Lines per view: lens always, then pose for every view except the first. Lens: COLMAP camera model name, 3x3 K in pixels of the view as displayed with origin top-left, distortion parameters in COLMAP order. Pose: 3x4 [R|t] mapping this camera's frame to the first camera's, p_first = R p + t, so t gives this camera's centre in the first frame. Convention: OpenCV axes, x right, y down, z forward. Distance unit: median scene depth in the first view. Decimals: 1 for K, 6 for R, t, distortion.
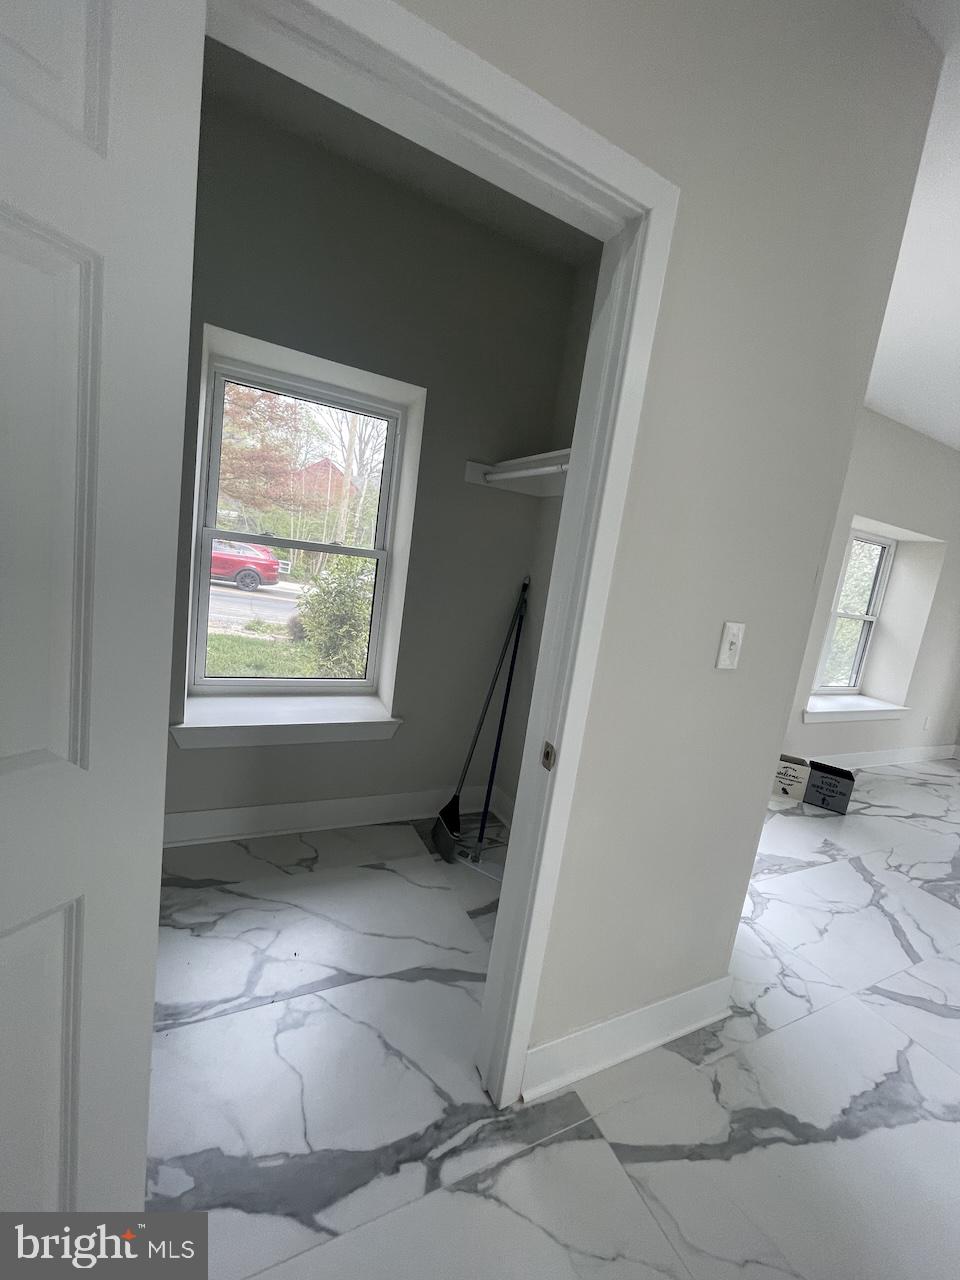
lens RADIAL K [[515.1, 0, 485.2], [0, 515.1, 634.7], [0, 0, 1]] dist [-0.001545, 0.000212]
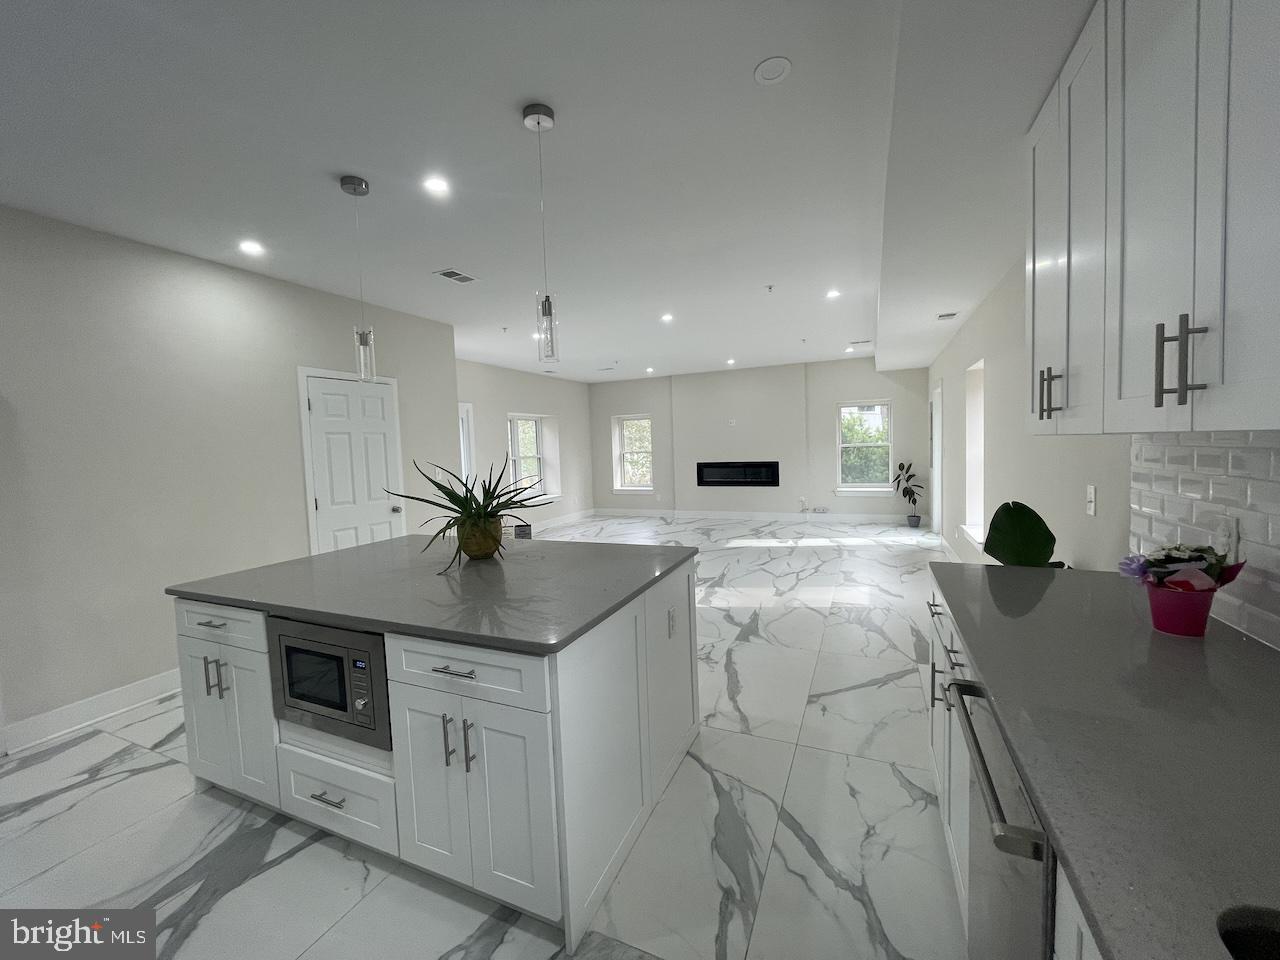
lens RADIAL K [[515.1, 0, 634.8], [0, 515.1, 477.2], [0, 0, 1]] dist [-0.001545, 0.000212]
pose [[0.762021, -0.201241, 0.615488, -0.285990], [0.232634, 0.972107, 0.029824, 0.097462], [-0.604322, 0.120457, 0.787582, -1.039132]]
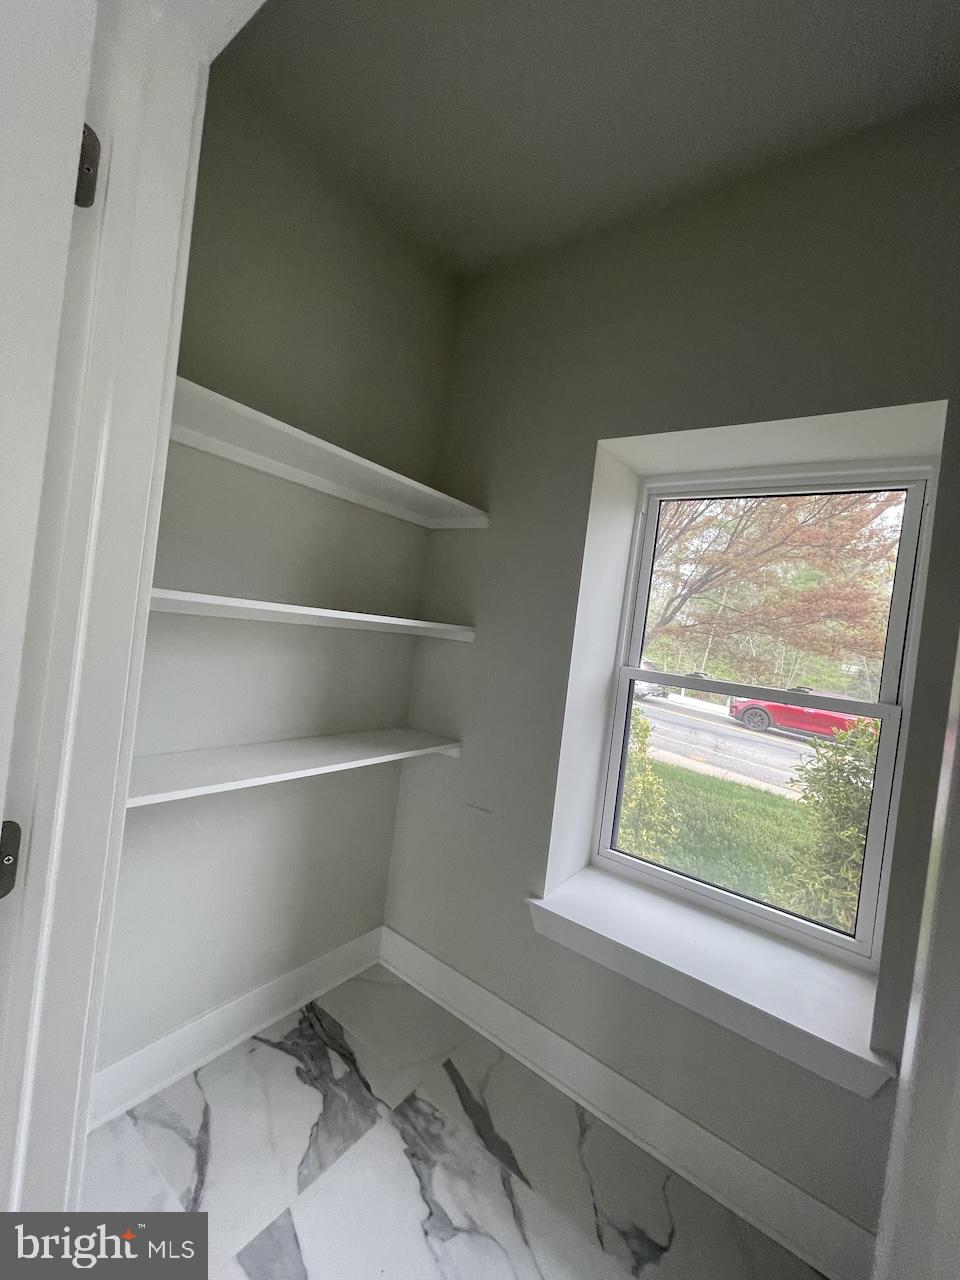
lens RADIAL K [[518.2, 0, 480.0], [0, 518.2, 640.0], [0, 0, 1]] dist [0.000813, 0.000105]
pose [[0.463698, -0.068464, -0.883344, 0.064620], [-0.187352, 0.966887, -0.173287, -0.035304], [0.865958, 0.245849, 0.435517, 0.247255]]
